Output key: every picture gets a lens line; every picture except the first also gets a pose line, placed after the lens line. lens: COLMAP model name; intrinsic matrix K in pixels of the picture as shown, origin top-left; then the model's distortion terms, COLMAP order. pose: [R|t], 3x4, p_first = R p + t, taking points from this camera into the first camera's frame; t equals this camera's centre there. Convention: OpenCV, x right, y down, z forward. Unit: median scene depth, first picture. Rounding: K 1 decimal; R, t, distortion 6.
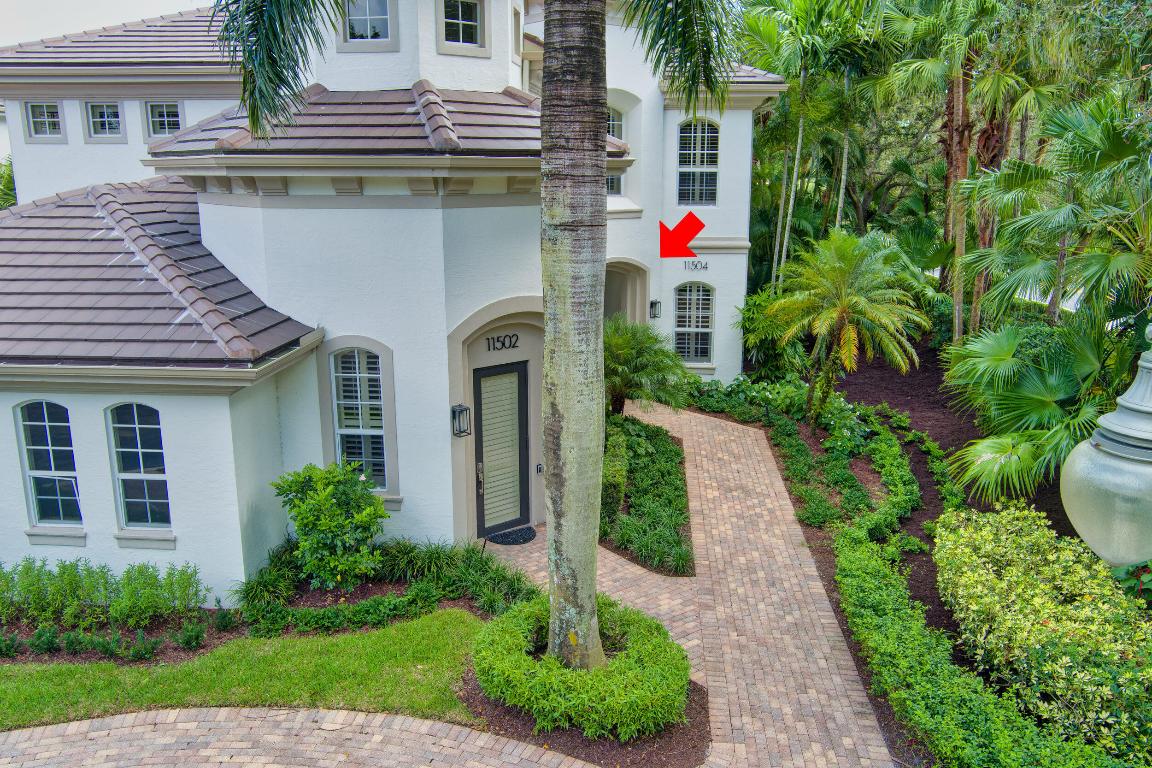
lens RADIAL K [[913.2, 0, 578.4], [0, 913.2, 385.4], [0, 0, 1]] dist [-0.014776, 0.032357]
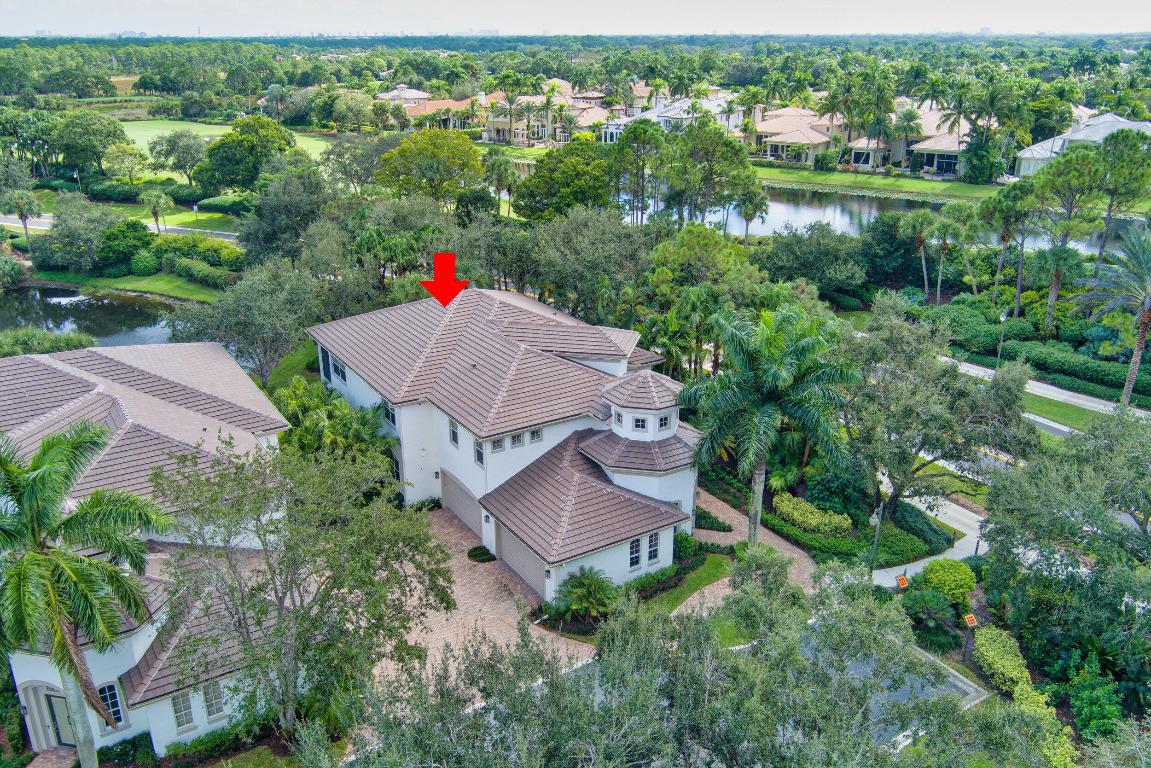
lens RADIAL K [[912.4, 0, 577.9], [0, 912.4, 385.4], [0, 0, 1]] dist [-0.014776, 0.032357]
pose [[0.792918, -0.216938, 0.569402, -2.967657], [0.144925, 0.974803, 0.169578, -1.388312], [-0.591843, -0.051941, 0.804378, -2.120249]]
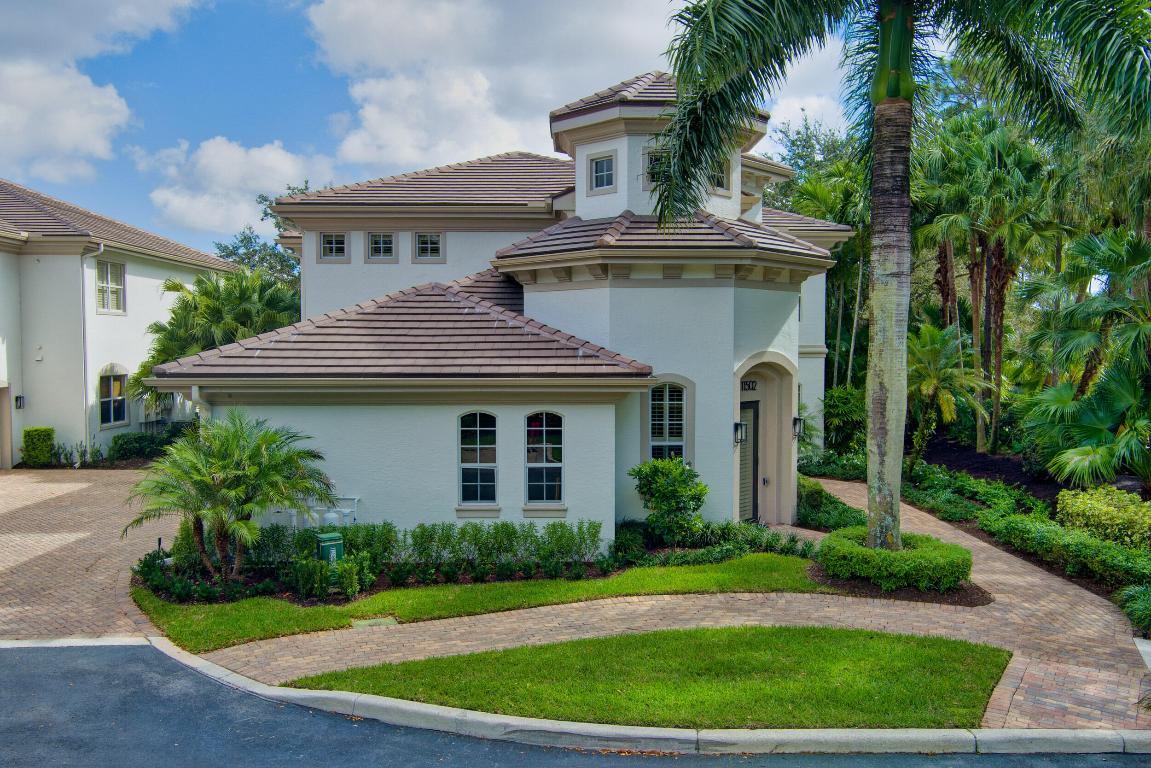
lens RADIAL K [[912.4, 0, 577.9], [0, 912.4, 385.4], [0, 0, 1]] dist [-0.014776, 0.032357]
pose [[0.993972, -0.005107, 0.109518, -0.580304], [0.025940, 0.981507, -0.189659, 0.248952], [-0.106524, 0.191357, 0.975723, -0.420434]]
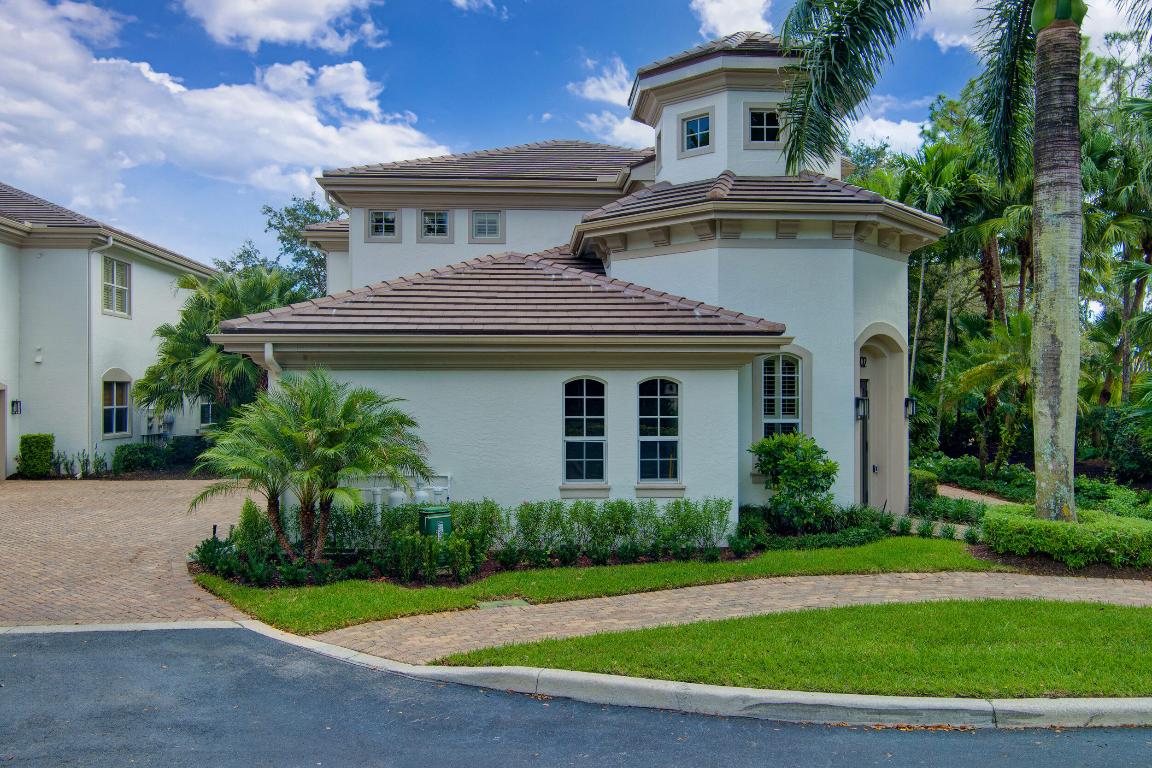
lens RADIAL K [[913.2, 0, 578.4], [0, 913.2, 385.4], [0, 0, 1]] dist [-0.014776, 0.032357]
pose [[0.989156, 0.001068, 0.146867, -0.773160], [0.034556, 0.970208, -0.239795, 0.327930], [-0.142748, 0.242270, 0.959650, -0.218047]]
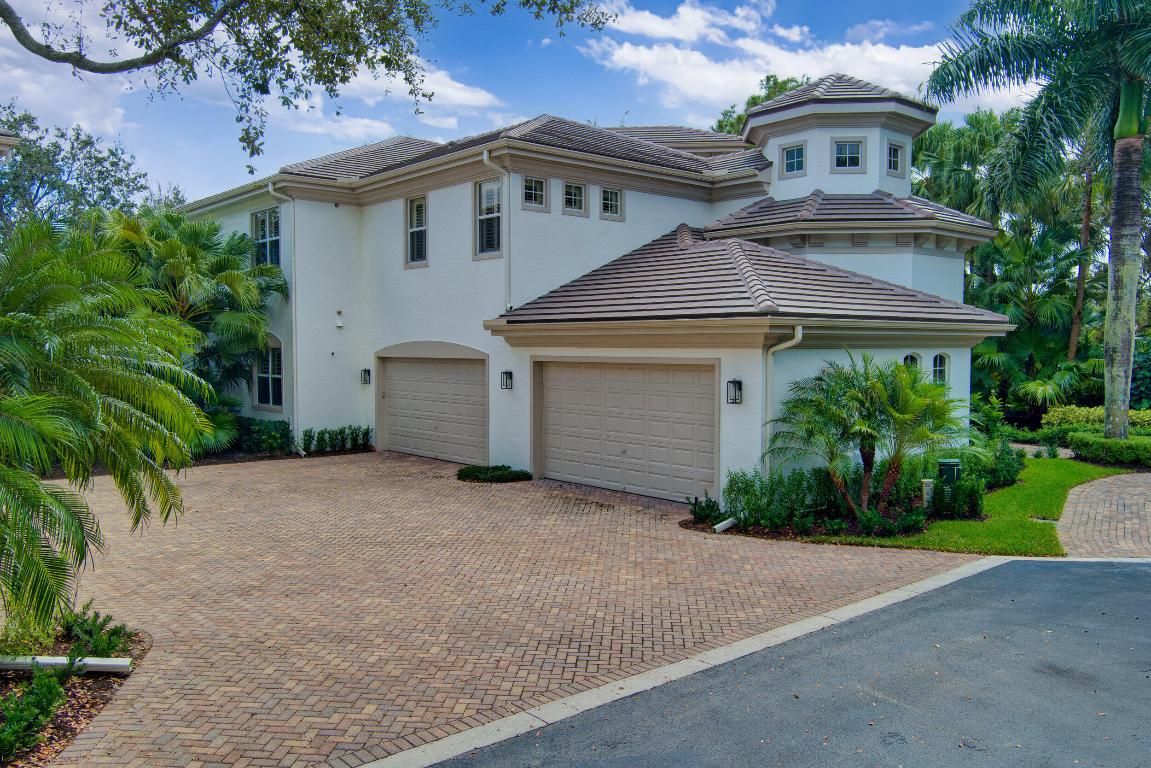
lens RADIAL K [[912.4, 0, 577.9], [0, 912.4, 385.4], [0, 0, 1]] dist [-0.014776, 0.032357]
pose [[0.698882, -0.031280, 0.714552, -2.143469], [0.167270, 0.978487, -0.120768, 0.167039], [-0.695402, 0.203926, 0.689079, 0.294497]]
